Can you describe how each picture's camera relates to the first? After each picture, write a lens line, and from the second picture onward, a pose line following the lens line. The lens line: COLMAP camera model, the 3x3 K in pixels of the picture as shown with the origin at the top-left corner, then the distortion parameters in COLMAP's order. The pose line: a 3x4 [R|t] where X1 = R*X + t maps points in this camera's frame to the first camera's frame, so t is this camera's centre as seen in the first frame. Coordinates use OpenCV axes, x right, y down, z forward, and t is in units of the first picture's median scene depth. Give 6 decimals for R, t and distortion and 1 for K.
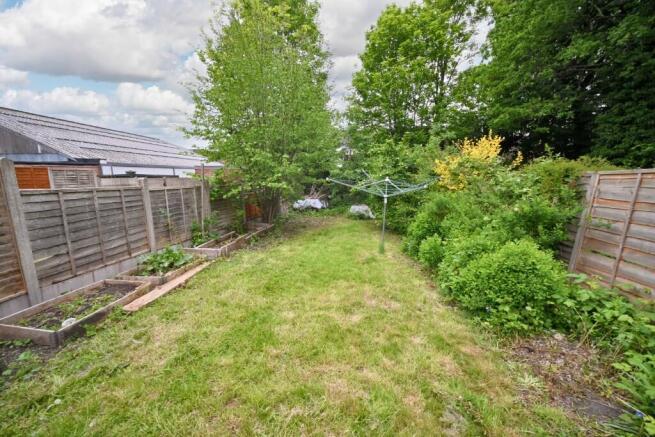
lens RADIAL K [[257.1, 0, 329.9], [0, 257.1, 220.5], [0, 0, 1]] dist [-0.001061, -0.000209]
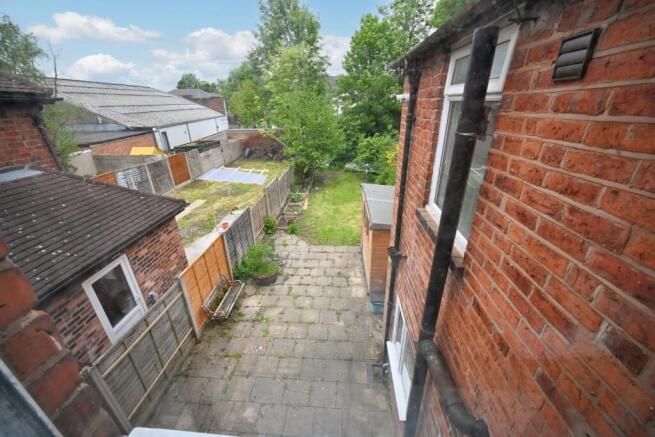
lens RADIAL K [[257.1, 0, 328.2], [0, 257.1, 218.5], [0, 0, 1]] dist [-0.001061, -0.000209]
pose [[0.996521, -0.052091, 0.065057, -0.353879], [0.034684, 0.969003, 0.244602, -0.260685], [-0.075782, -0.241494, 0.967439, -1.567411]]
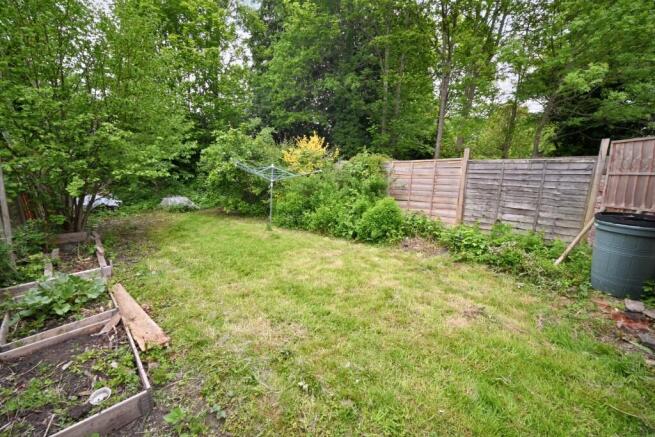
lens RADIAL K [[257.1, 0, 327.4], [0, 257.1, 217.9], [0, 0, 1]] dist [-0.001061, -0.000209]
pose [[0.608582, -0.157644, 0.777674, -0.515296], [0.132573, 0.986491, 0.096227, -0.005069], [-0.782338, 0.044536, 0.621260, 0.079602]]
